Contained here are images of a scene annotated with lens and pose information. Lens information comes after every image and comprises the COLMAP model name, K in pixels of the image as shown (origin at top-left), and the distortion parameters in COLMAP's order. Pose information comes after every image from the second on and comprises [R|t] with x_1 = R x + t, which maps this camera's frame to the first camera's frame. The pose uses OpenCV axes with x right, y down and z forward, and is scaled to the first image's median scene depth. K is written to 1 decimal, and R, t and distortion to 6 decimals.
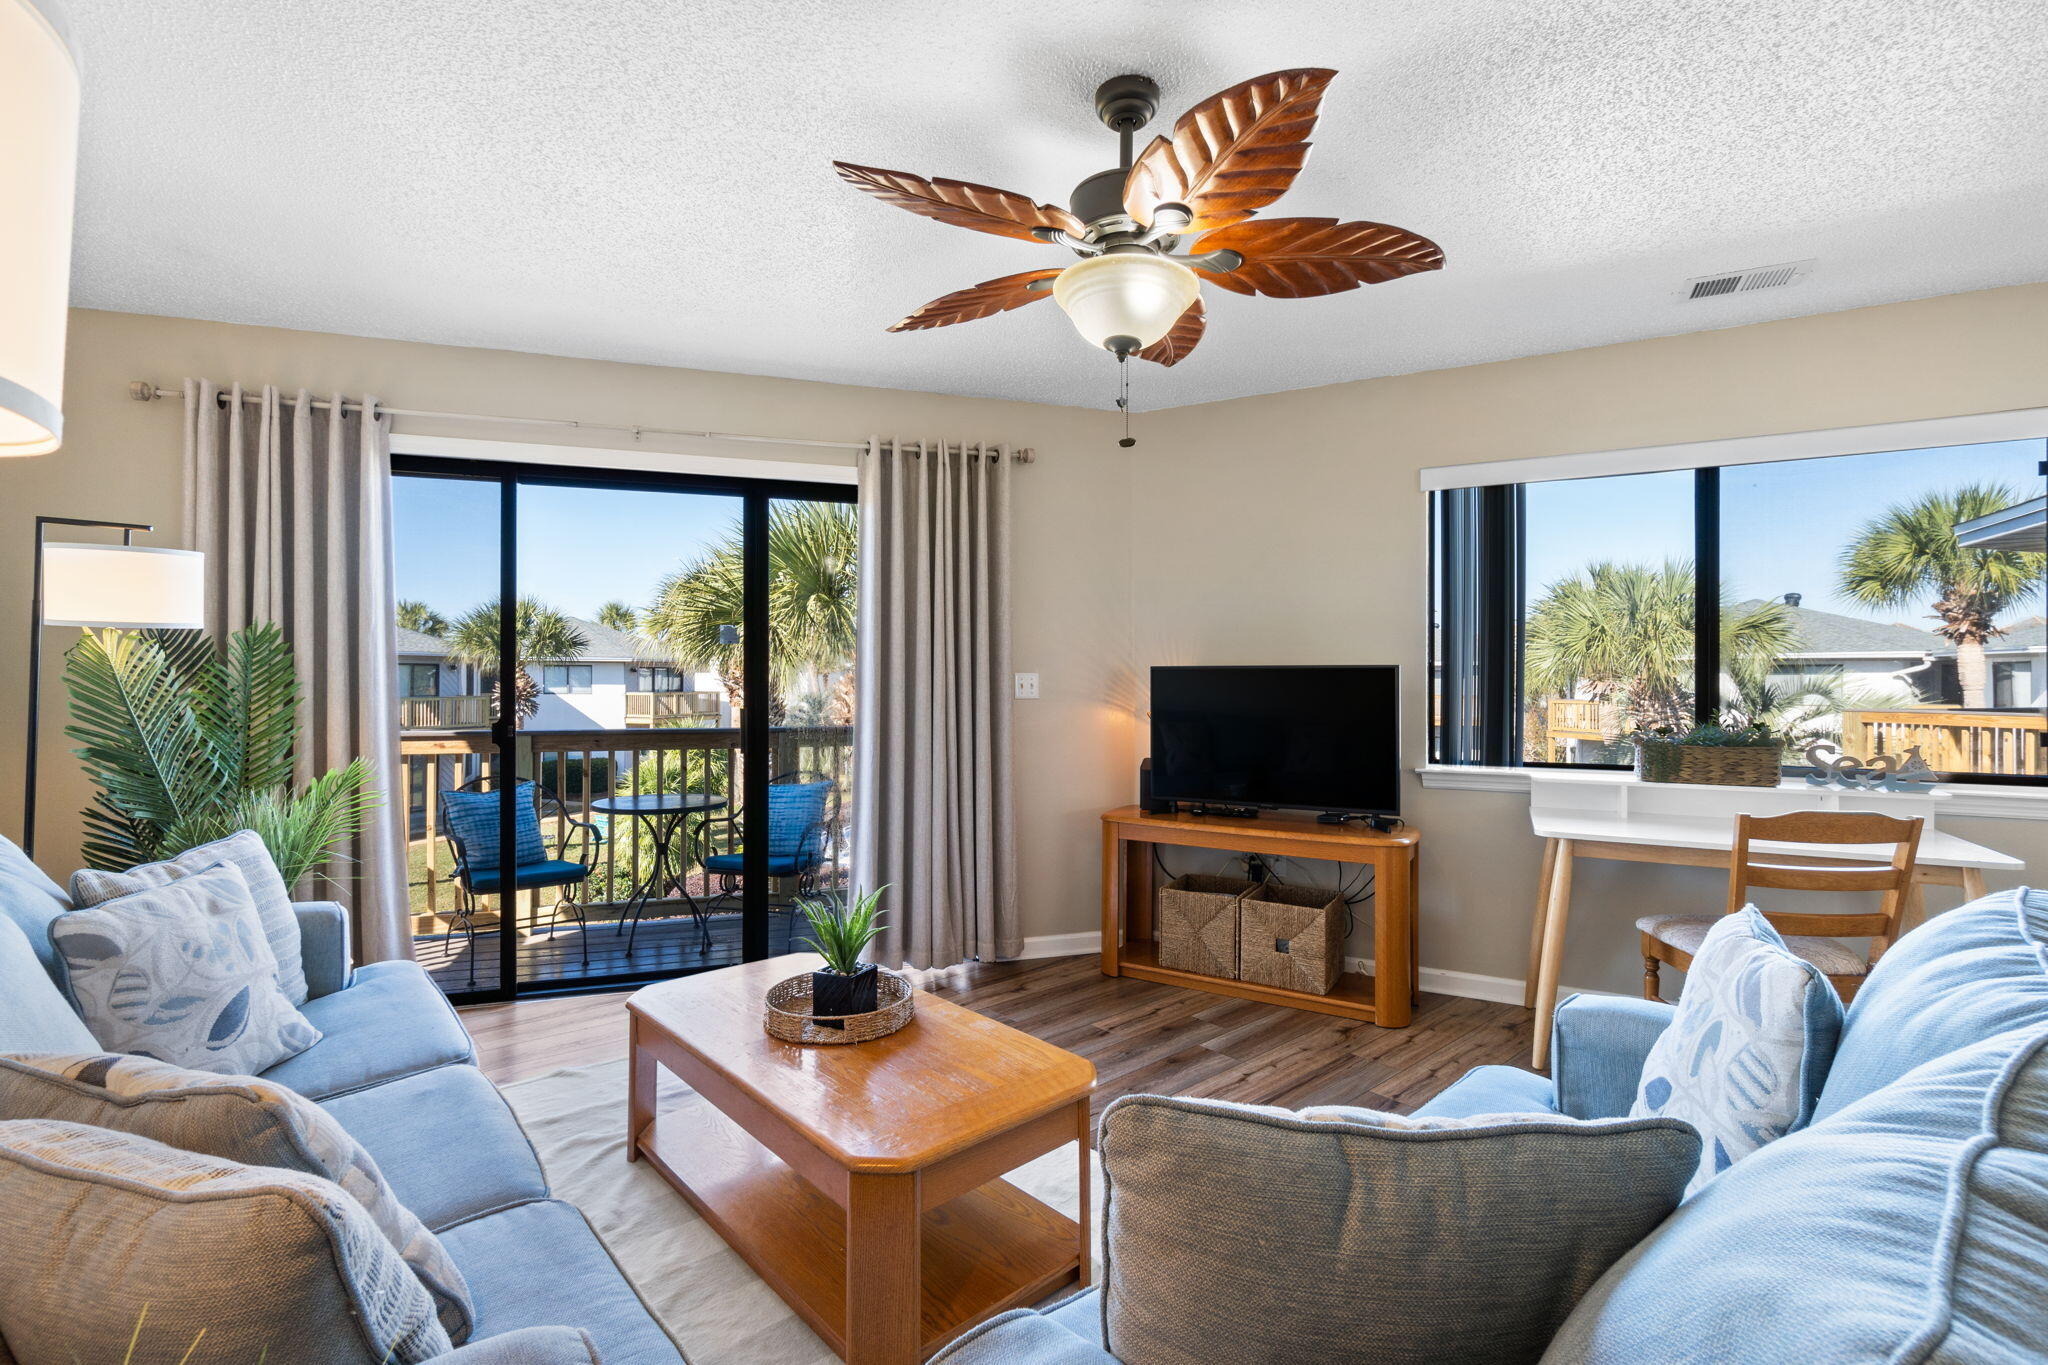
lens RADIAL K [[899.0, 0, 1006.4], [0, 899.0, 685.8], [0, 0, 1]] dist [-0.003670, 0.002635]
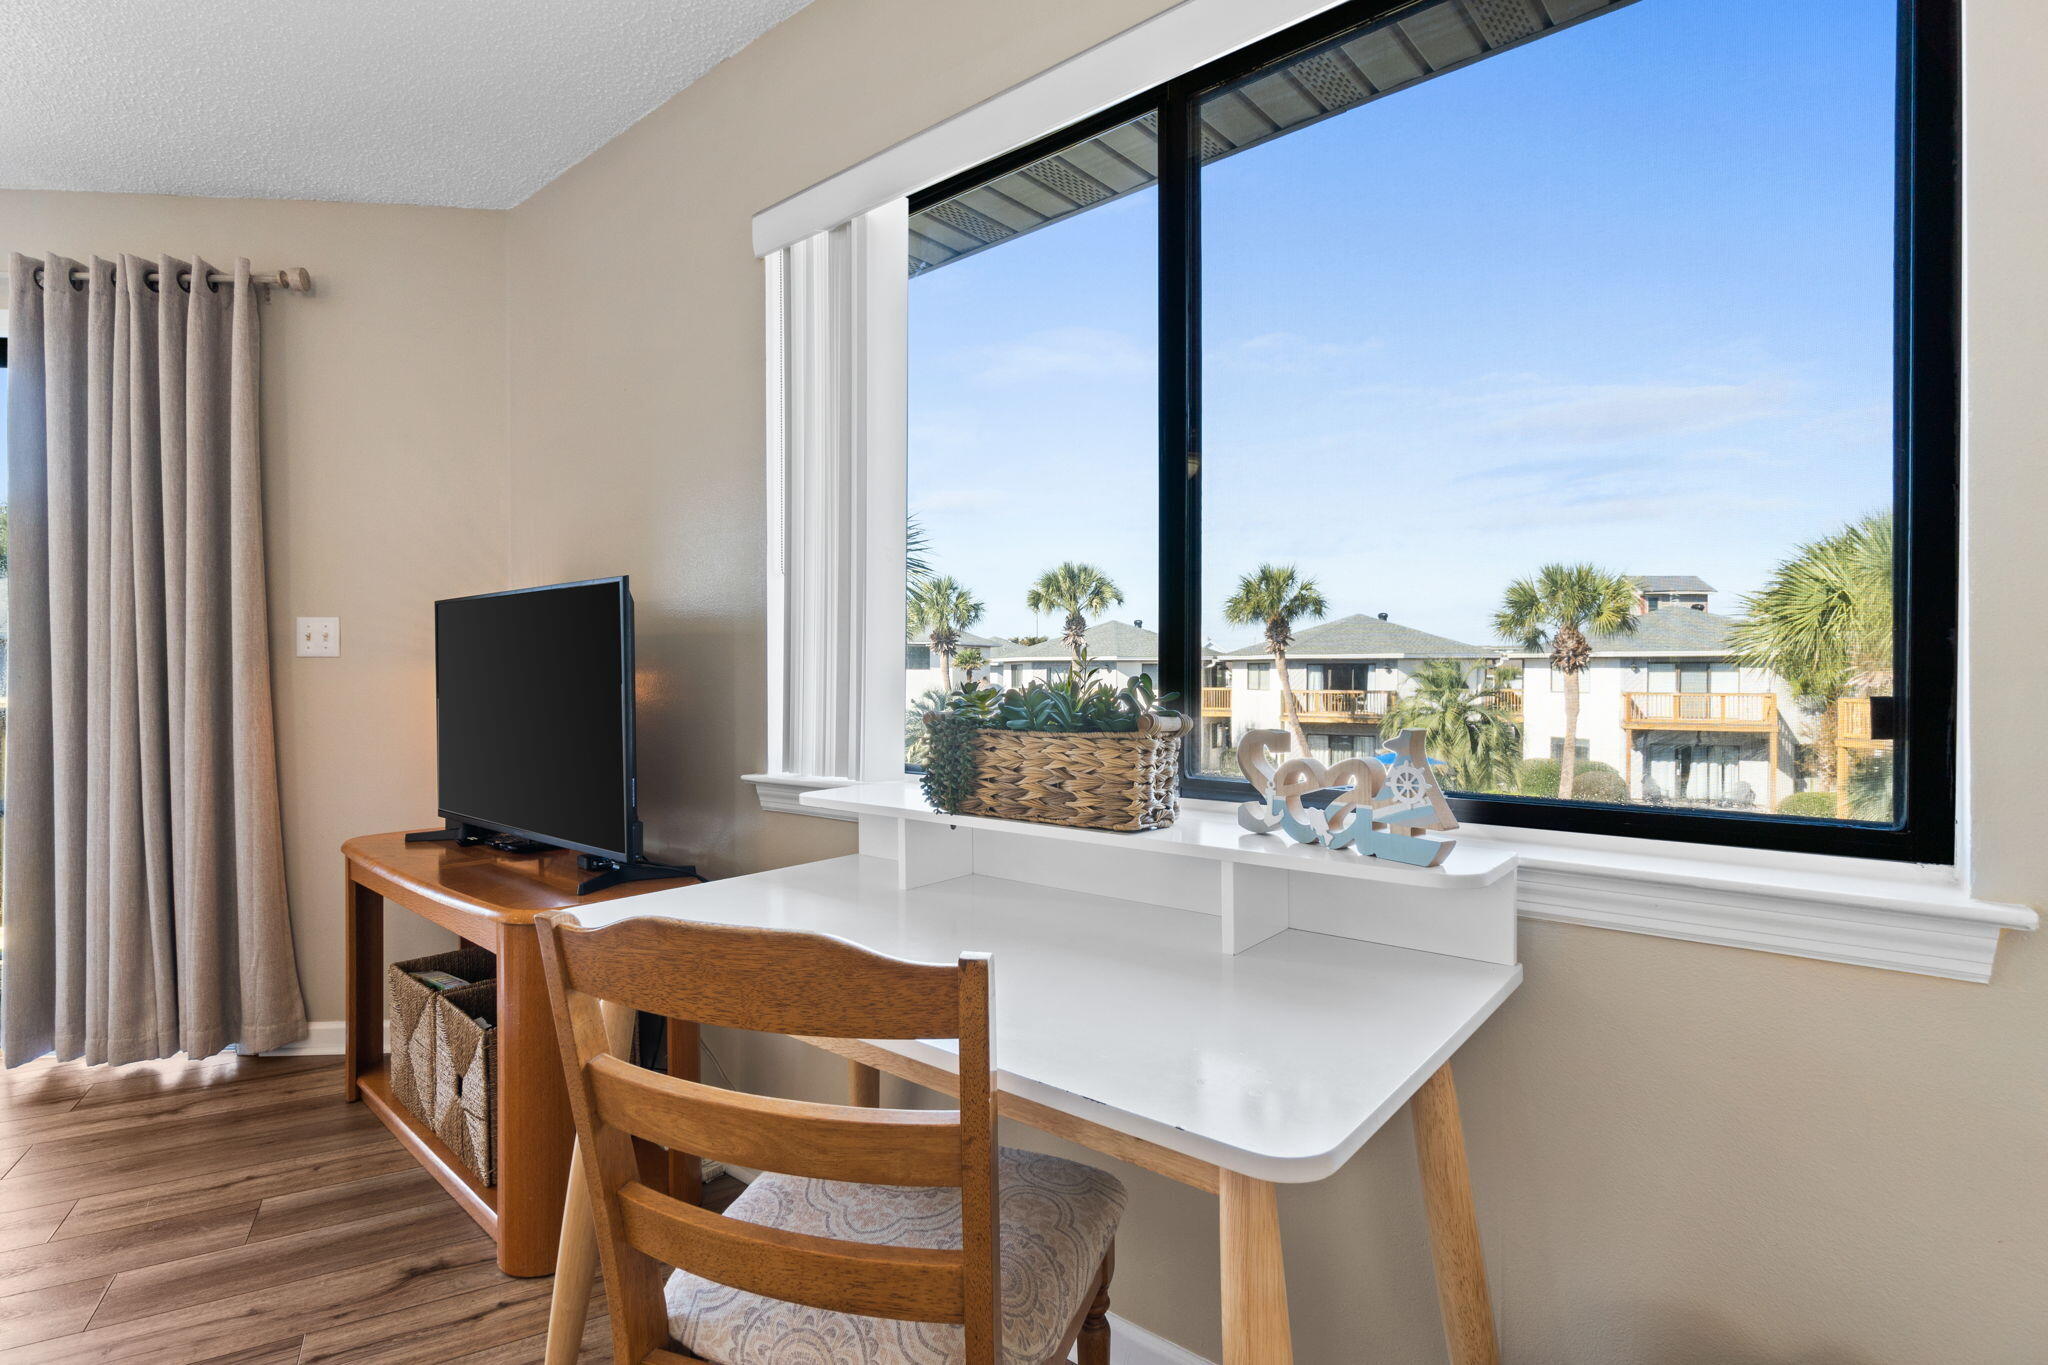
lens RADIAL K [[983.2, 0, 993.9], [0, 983.2, 686.4], [0, 0, 1]] dist [-0.003089, -0.000997]
pose [[0.979726, 0.002182, -0.200332, 0.699558], [-0.001394, 0.999991, 0.004071, 0.034741], [0.200340, -0.003709, 0.979720, 0.433758]]
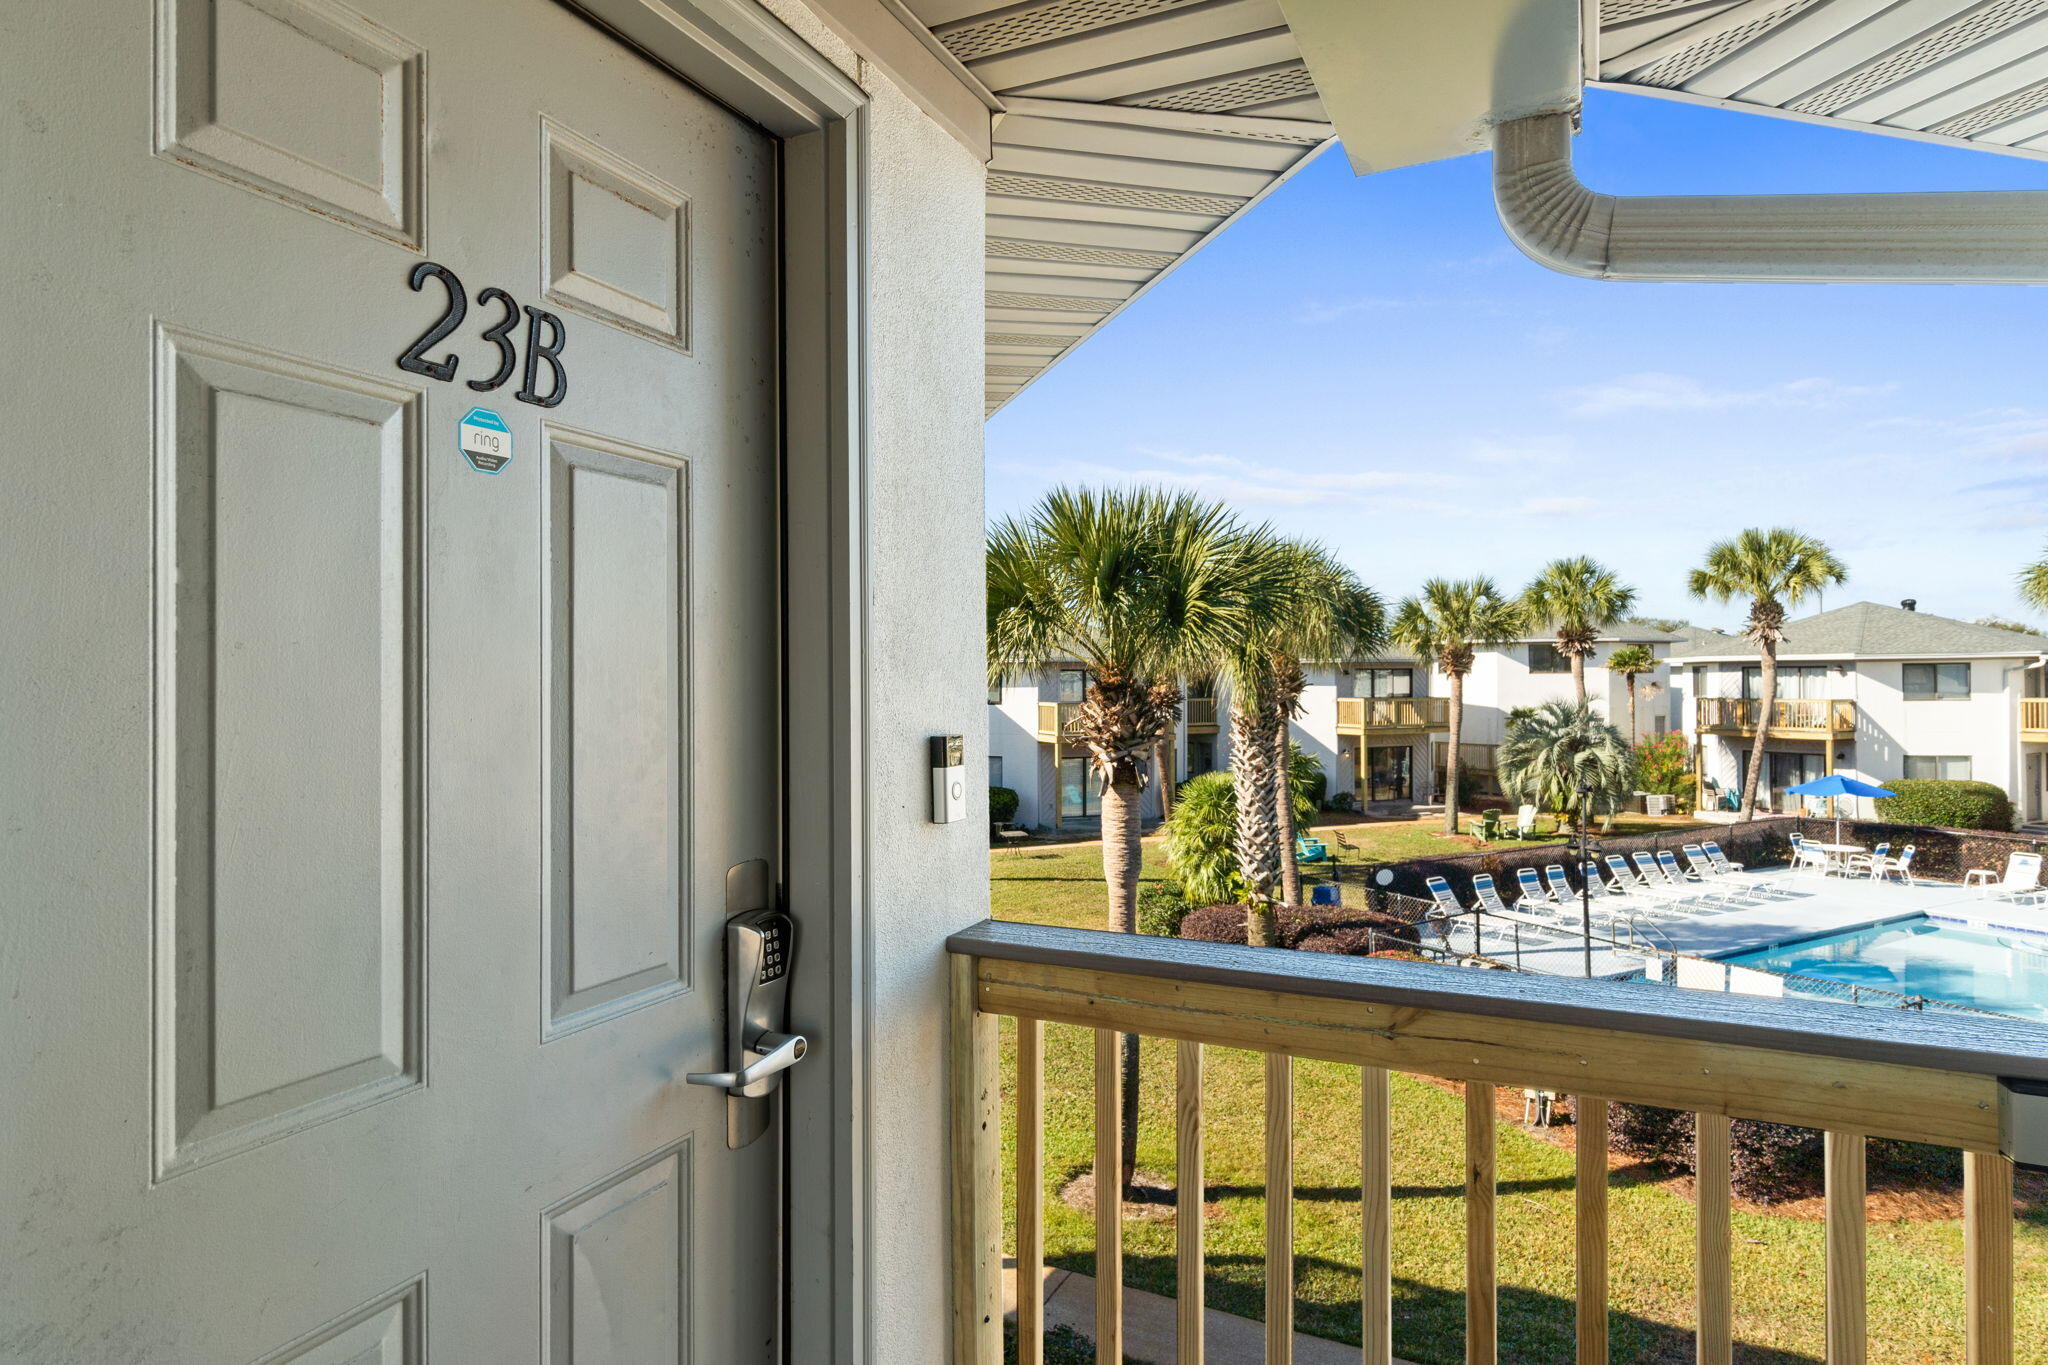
lens RADIAL K [[1129.1, 0, 996.3], [0, 1129.1, 681.0], [0, 0, 1]] dist [-0.000854, 0.000720]
pose [[0.708748, -0.004335, -0.705448, 1.532284], [0.001832, 0.999989, -0.004305, -0.029275], [0.705459, 0.001758, 0.708748, 0.289135]]
